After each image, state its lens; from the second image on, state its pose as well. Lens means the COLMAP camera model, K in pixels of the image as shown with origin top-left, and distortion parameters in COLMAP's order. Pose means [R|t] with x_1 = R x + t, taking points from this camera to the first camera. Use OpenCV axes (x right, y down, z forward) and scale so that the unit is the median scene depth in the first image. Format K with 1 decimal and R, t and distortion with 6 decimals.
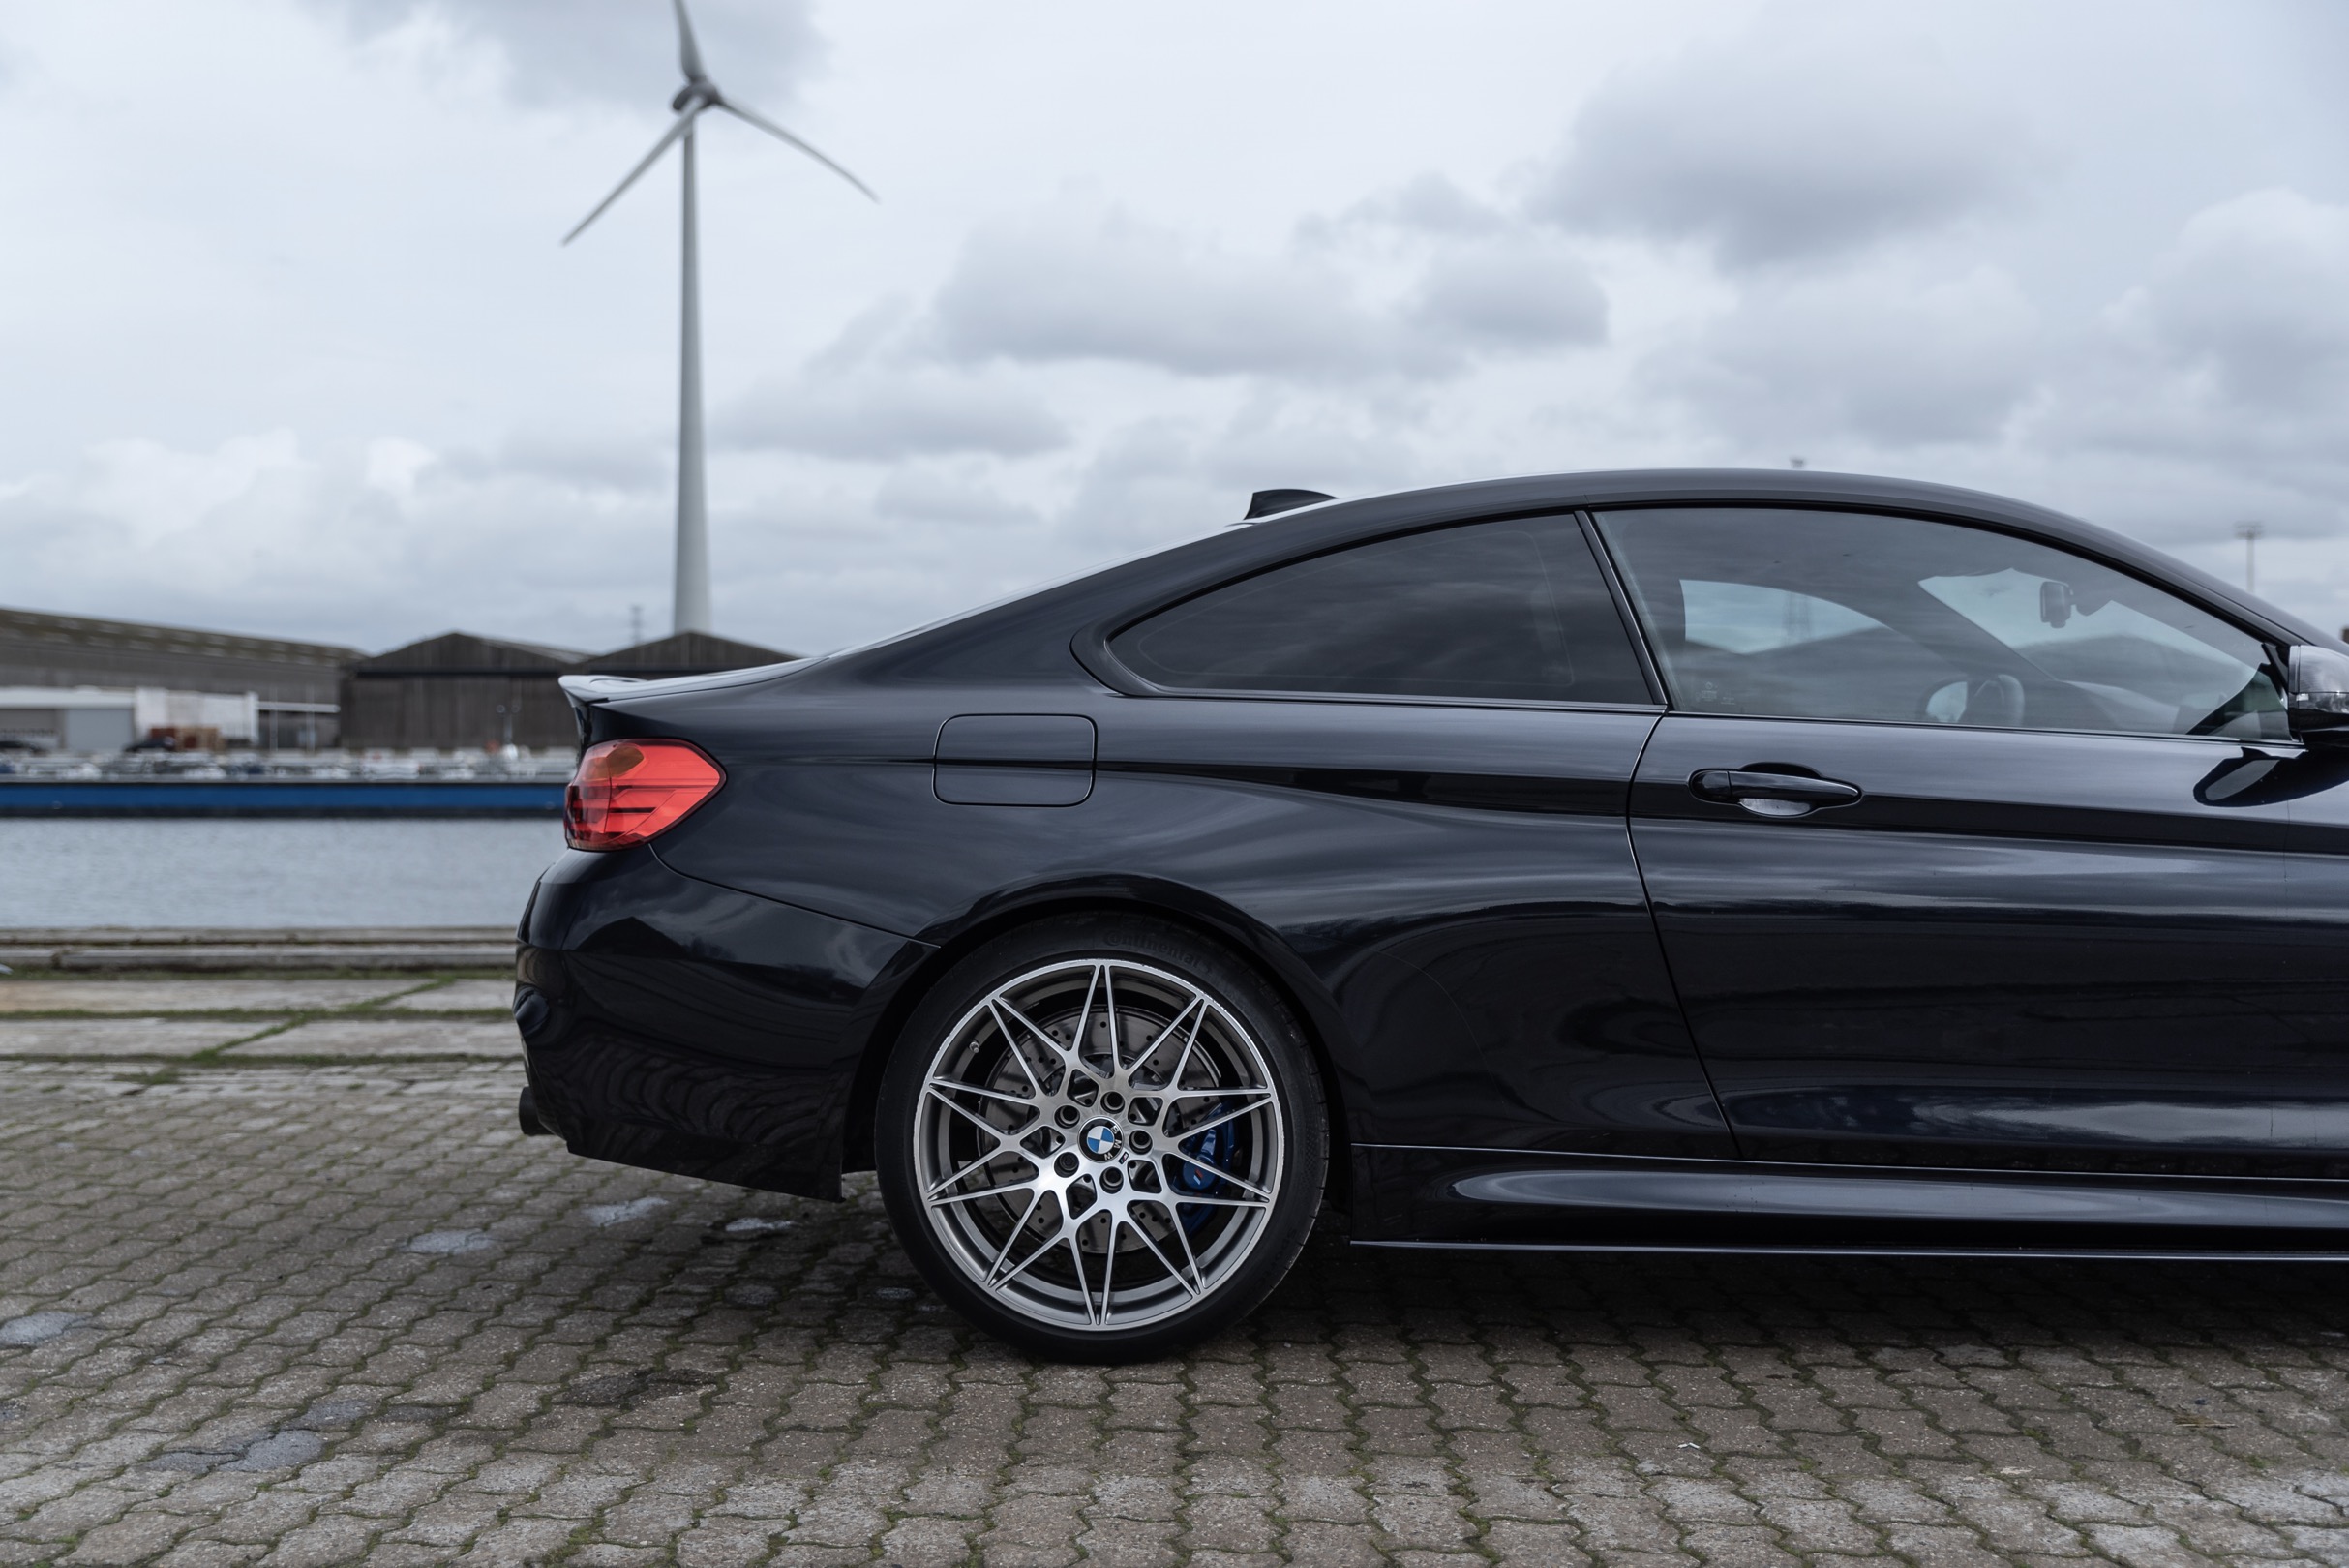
lens RADIAL K [[2338.5, 0, 1174.5], [0, 2338.5, 784.0], [0, 0, 1]] dist [0.005462, -0.001178]
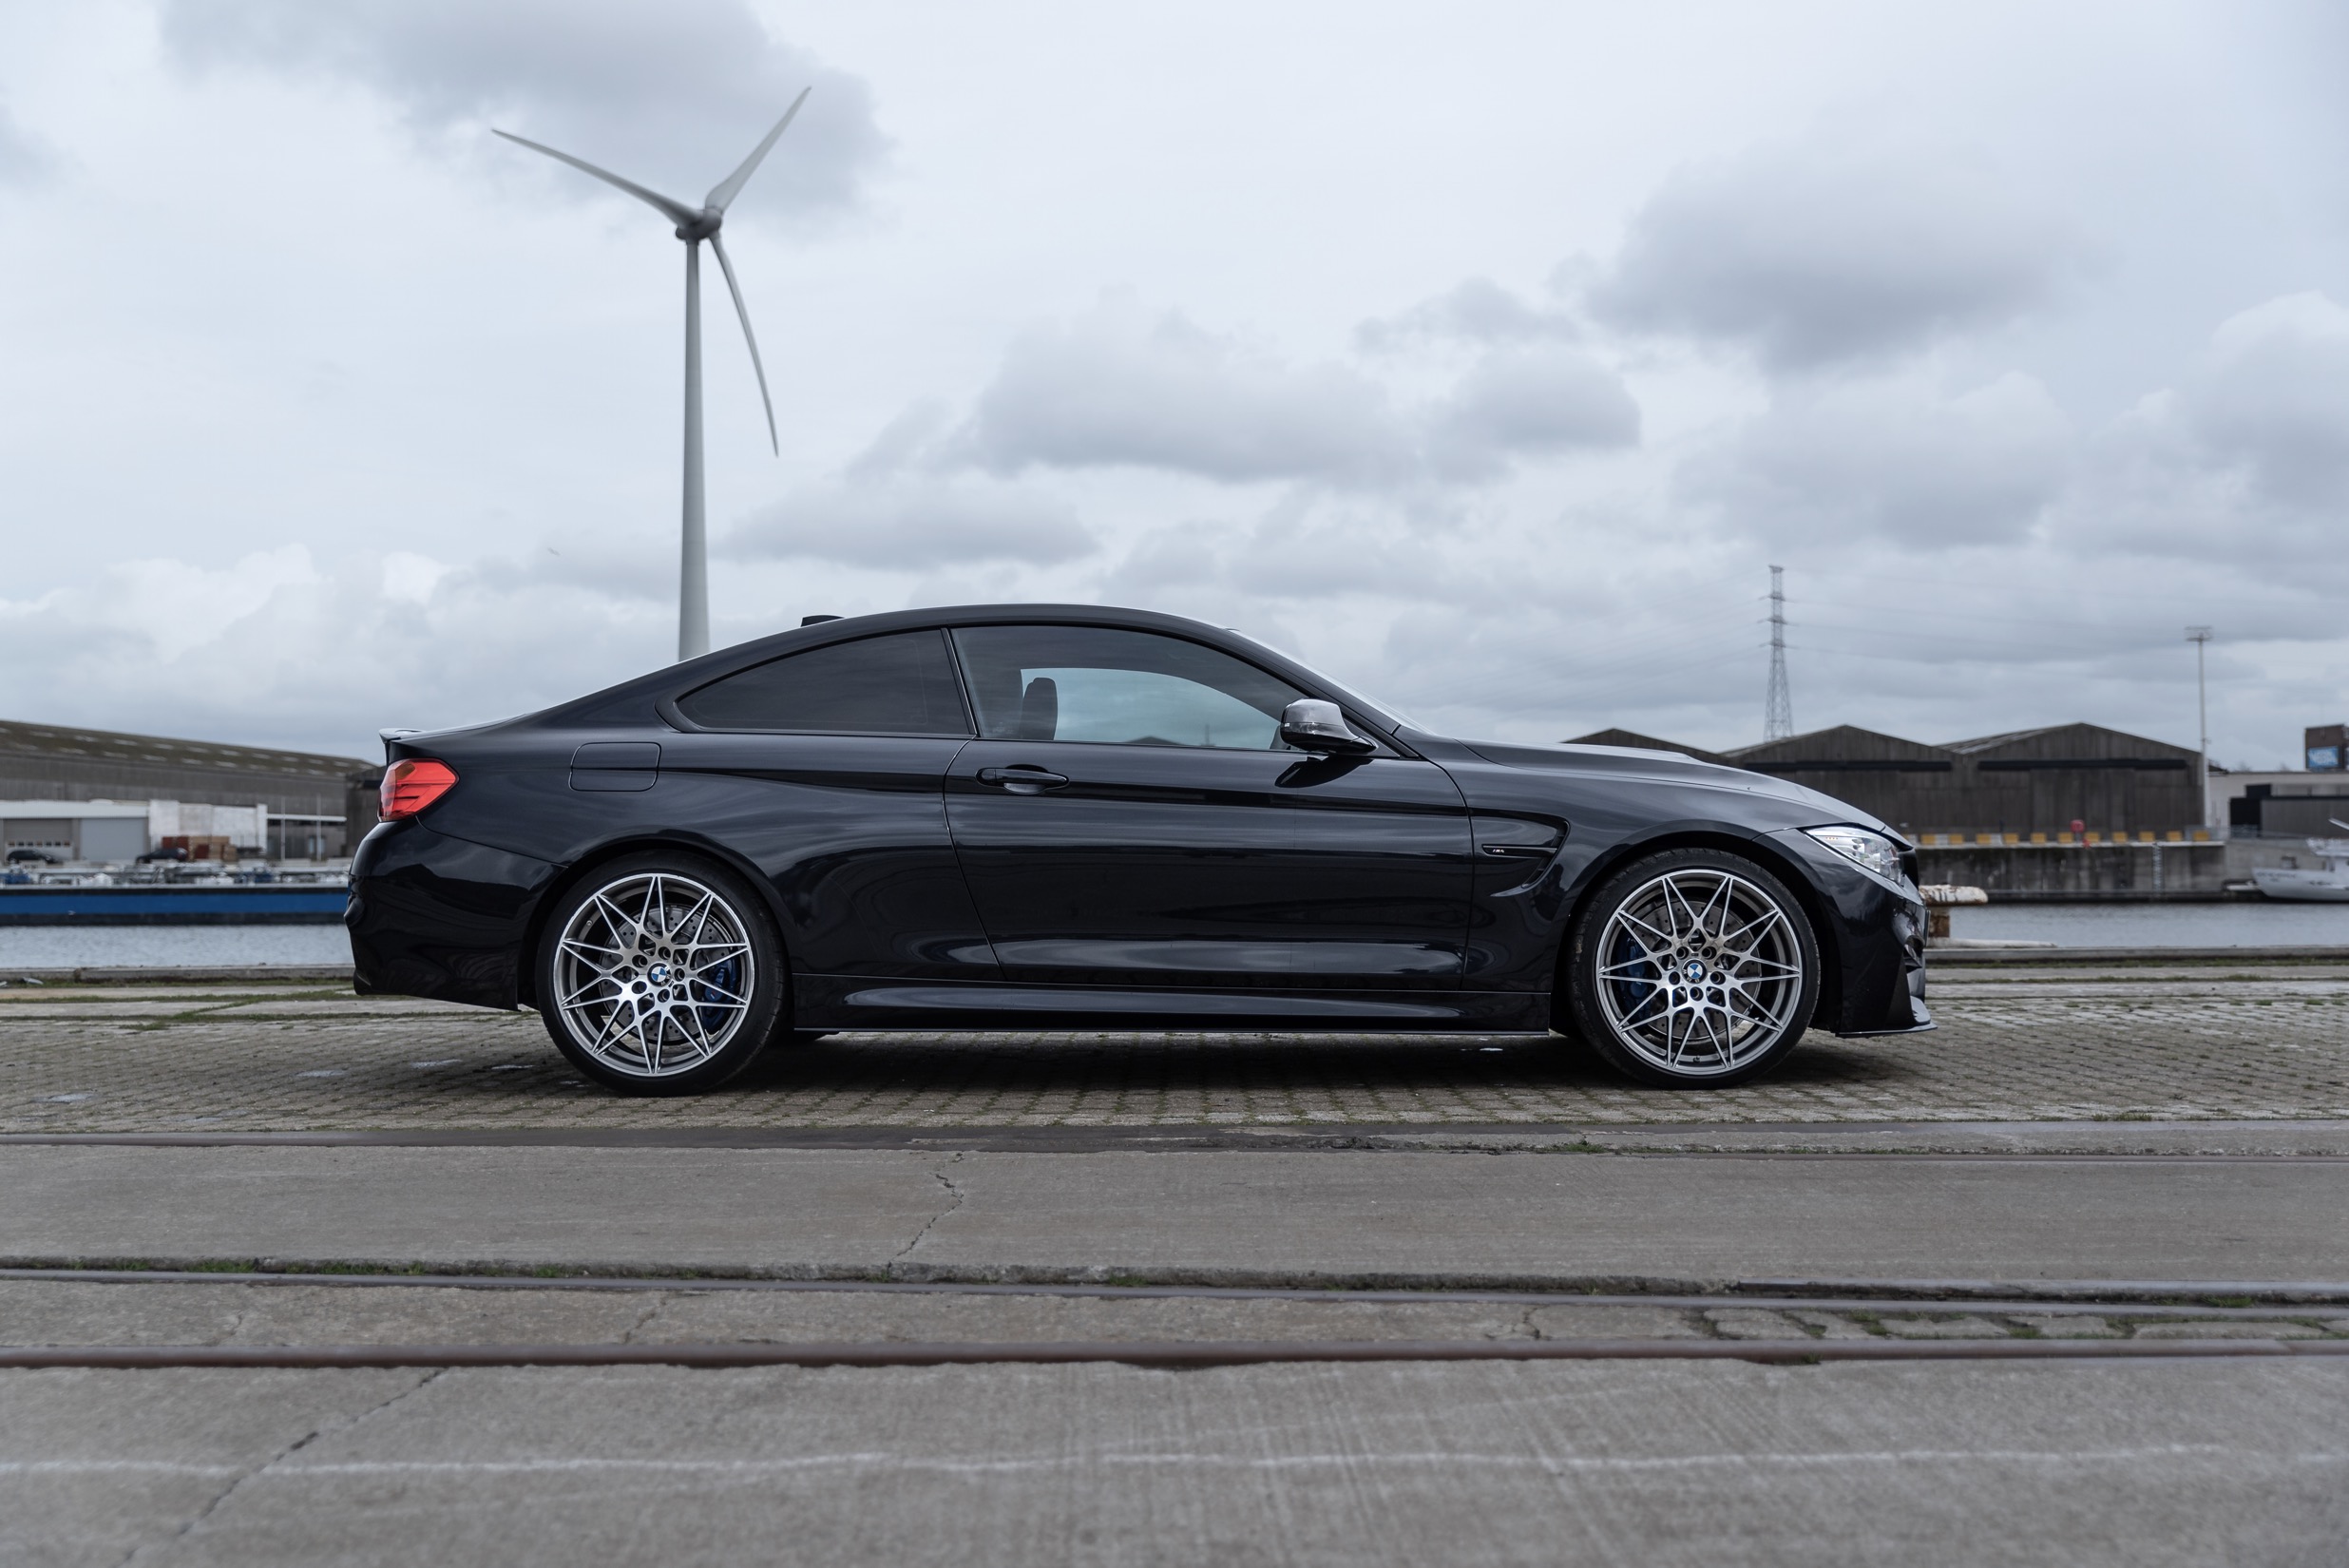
lens RADIAL K [[2312.2, 0, 1174.5], [0, 2312.2, 784.0], [0, 0, 1]] dist [-0.009096, 0.027234]
pose [[0.999980, -0.006363, 0.000152, 0.367402], [0.006364, 0.998933, -0.045742, 0.088335], [0.000139, 0.045742, 0.998953, -0.796876]]
